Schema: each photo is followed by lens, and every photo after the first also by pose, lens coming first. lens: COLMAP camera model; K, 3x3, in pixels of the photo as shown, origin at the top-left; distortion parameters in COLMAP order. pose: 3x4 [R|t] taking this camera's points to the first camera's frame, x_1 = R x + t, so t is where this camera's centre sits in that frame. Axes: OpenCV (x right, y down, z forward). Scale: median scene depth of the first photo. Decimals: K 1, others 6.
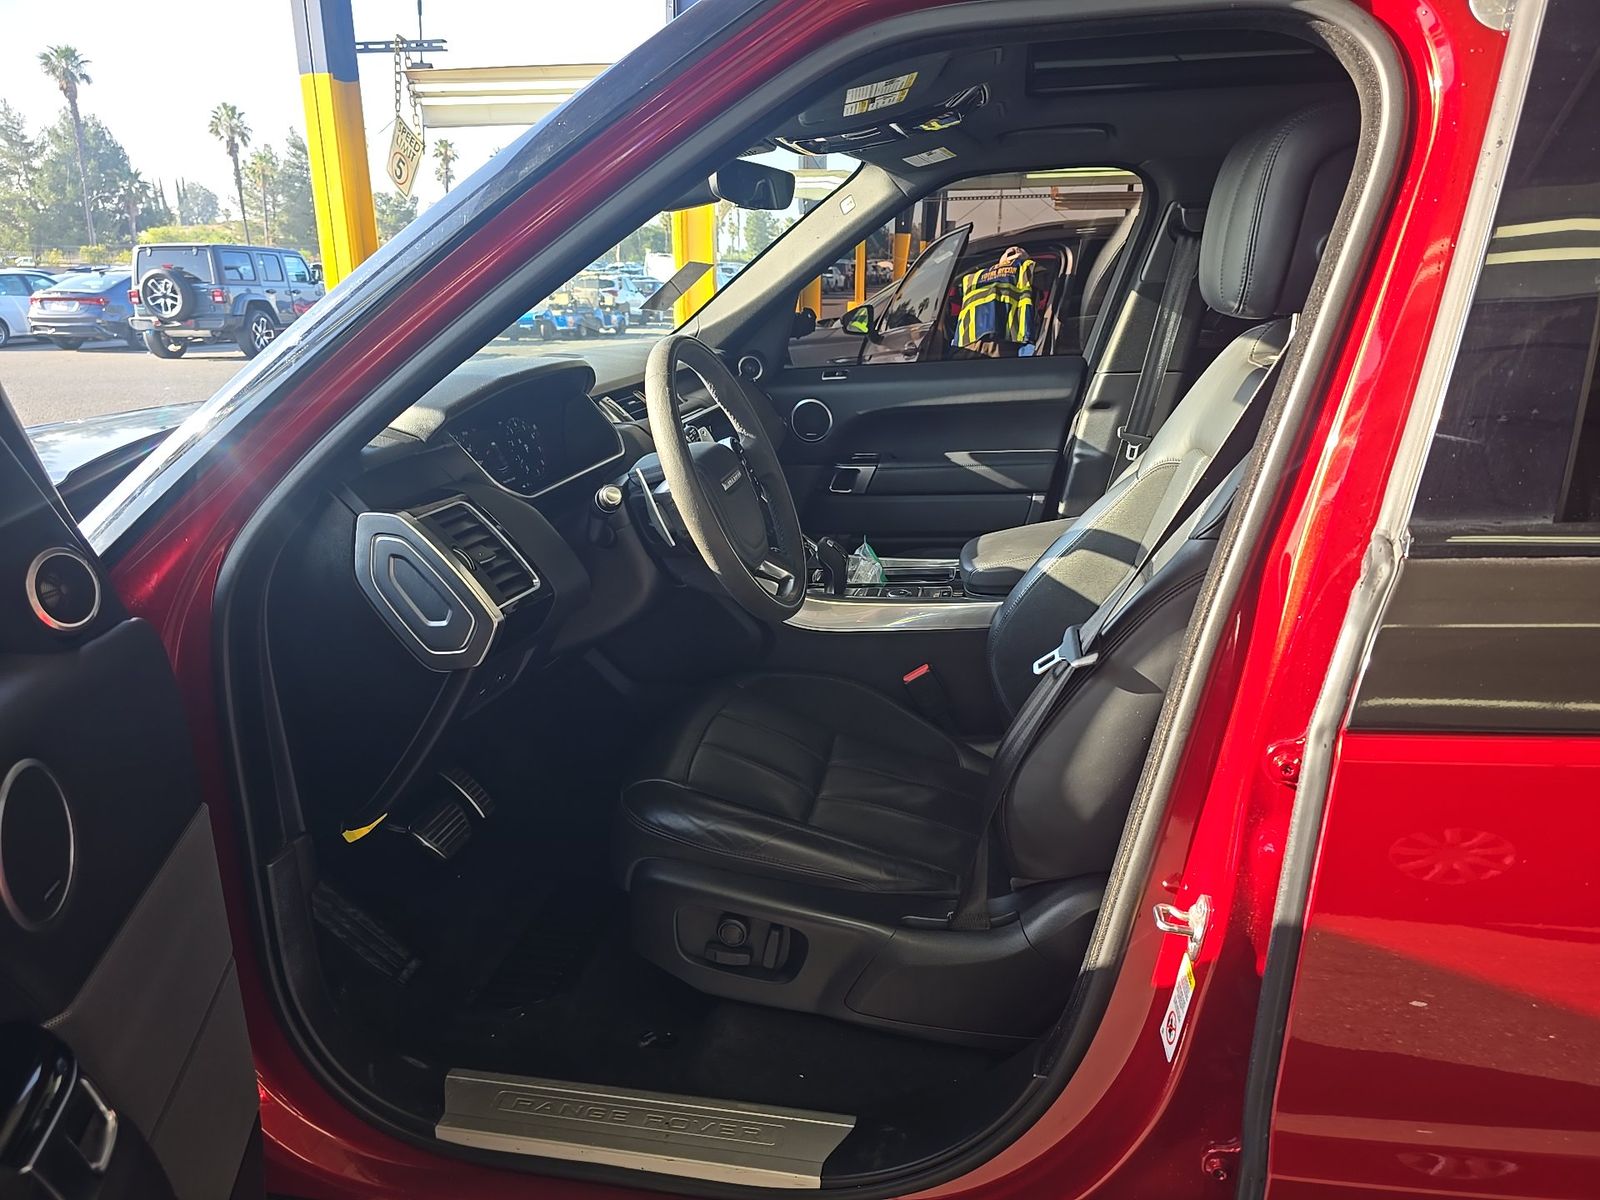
lens RADIAL K [[1108.8, 0, 807.0], [0, 1108.8, 602.8], [0, 0, 1]] dist [0.010382, -0.010304]
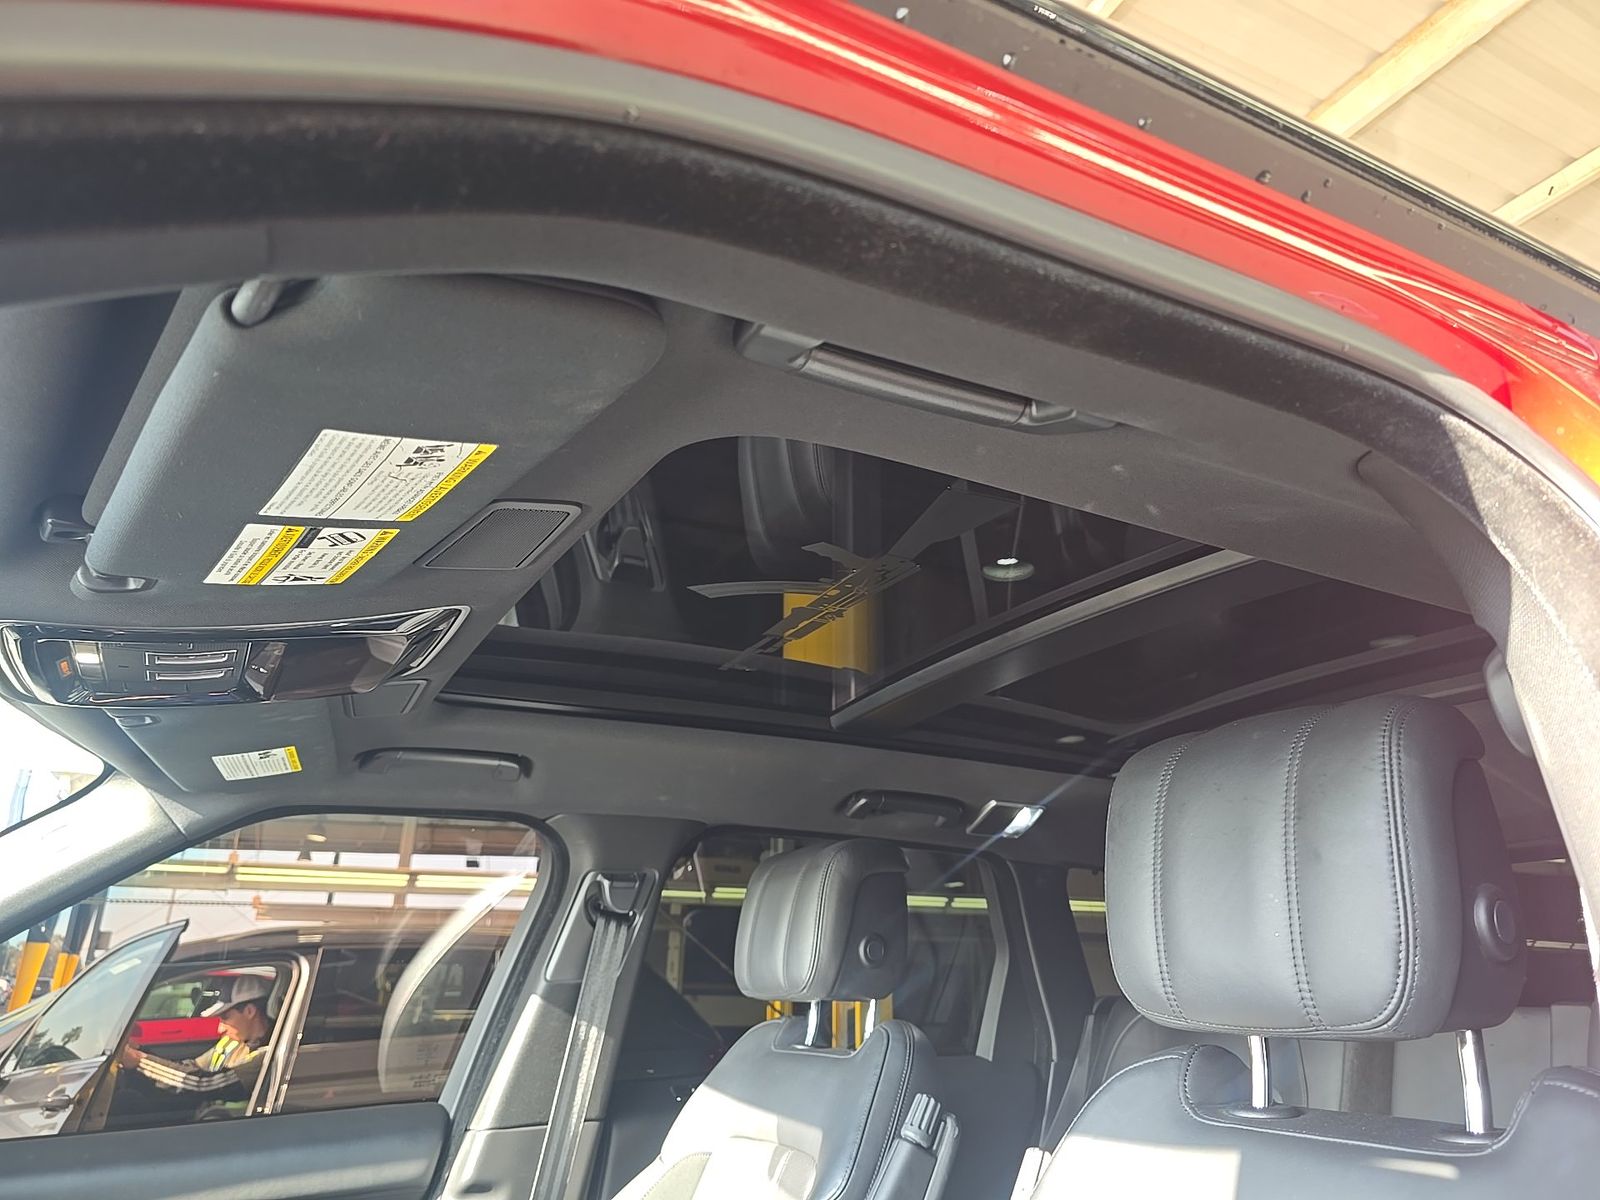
lens RADIAL K [[1108.8, 0, 804.1], [0, 1108.8, 593.8], [0, 0, 1]] dist [0.010382, -0.010304]
pose [[0.782083, 0.222956, 0.581925, -0.026692], [0.169800, 0.822233, -0.543232, -0.085082], [-0.599595, 0.523663, 0.605197, 0.355613]]
